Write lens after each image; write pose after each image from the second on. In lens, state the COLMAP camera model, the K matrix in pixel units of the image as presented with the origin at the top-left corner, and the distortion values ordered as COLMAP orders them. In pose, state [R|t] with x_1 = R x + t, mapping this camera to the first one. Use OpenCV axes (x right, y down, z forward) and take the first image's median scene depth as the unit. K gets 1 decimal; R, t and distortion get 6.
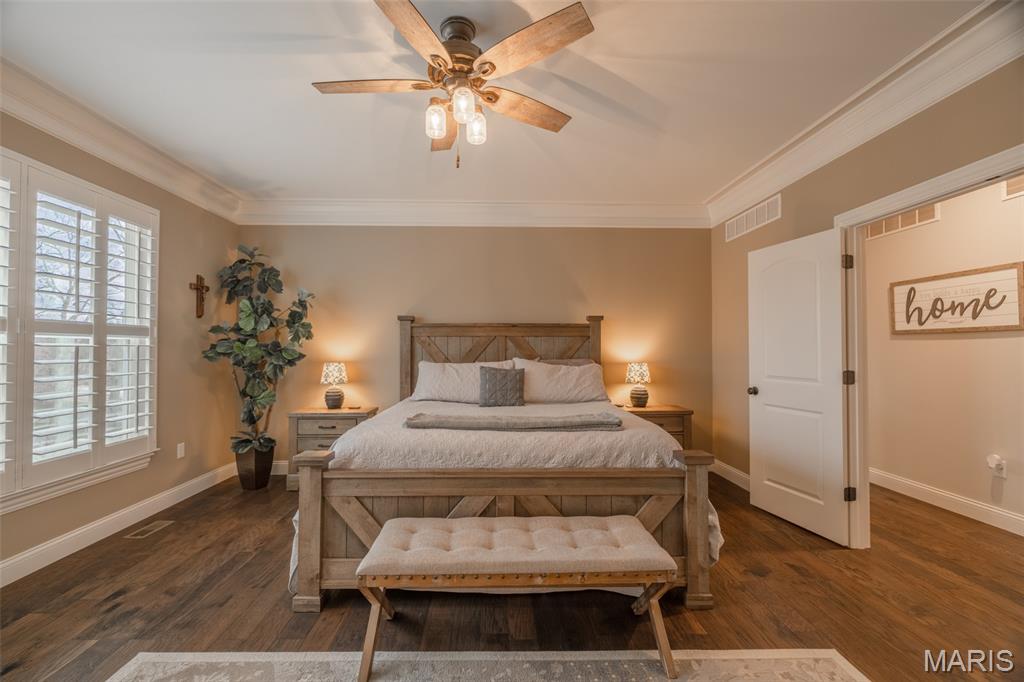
lens RADIAL K [[425.6, 0, 506.9], [0, 425.6, 341.8], [0, 0, 1]] dist [-0.000779, -0.000662]
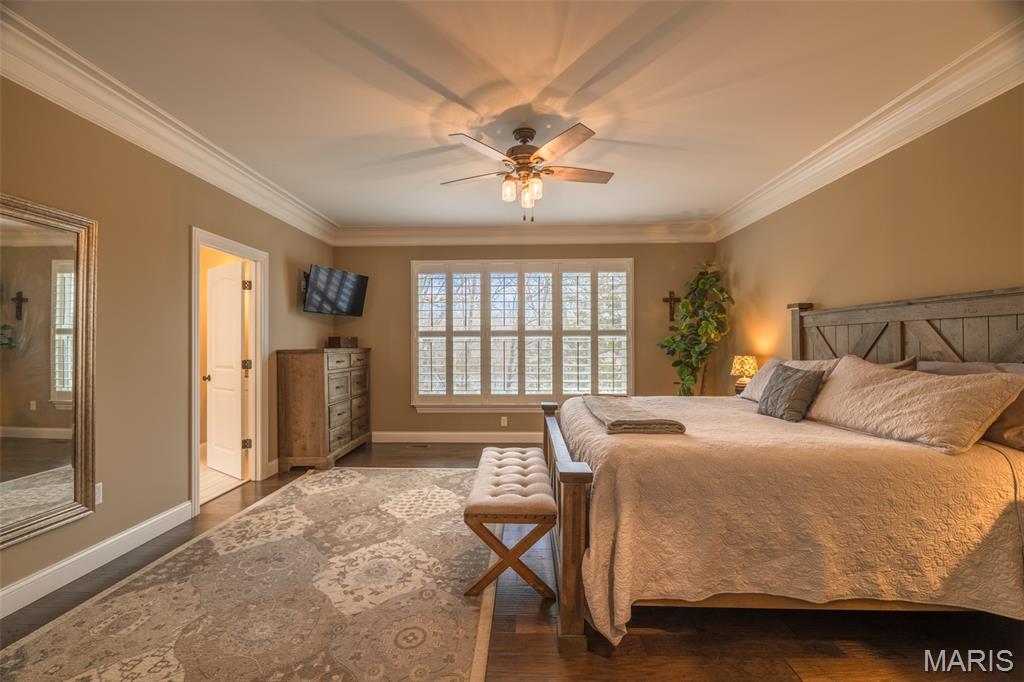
lens RADIAL K [[425.6, 0, 506.9], [0, 425.6, 341.8], [0, 0, 1]] dist [-0.000779, -0.000662]
pose [[-0.052290, -0.007569, -0.998603, 0.727949], [0.016947, 0.999821, -0.008466, 0.015821], [0.998488, -0.017366, -0.052152, 0.521457]]
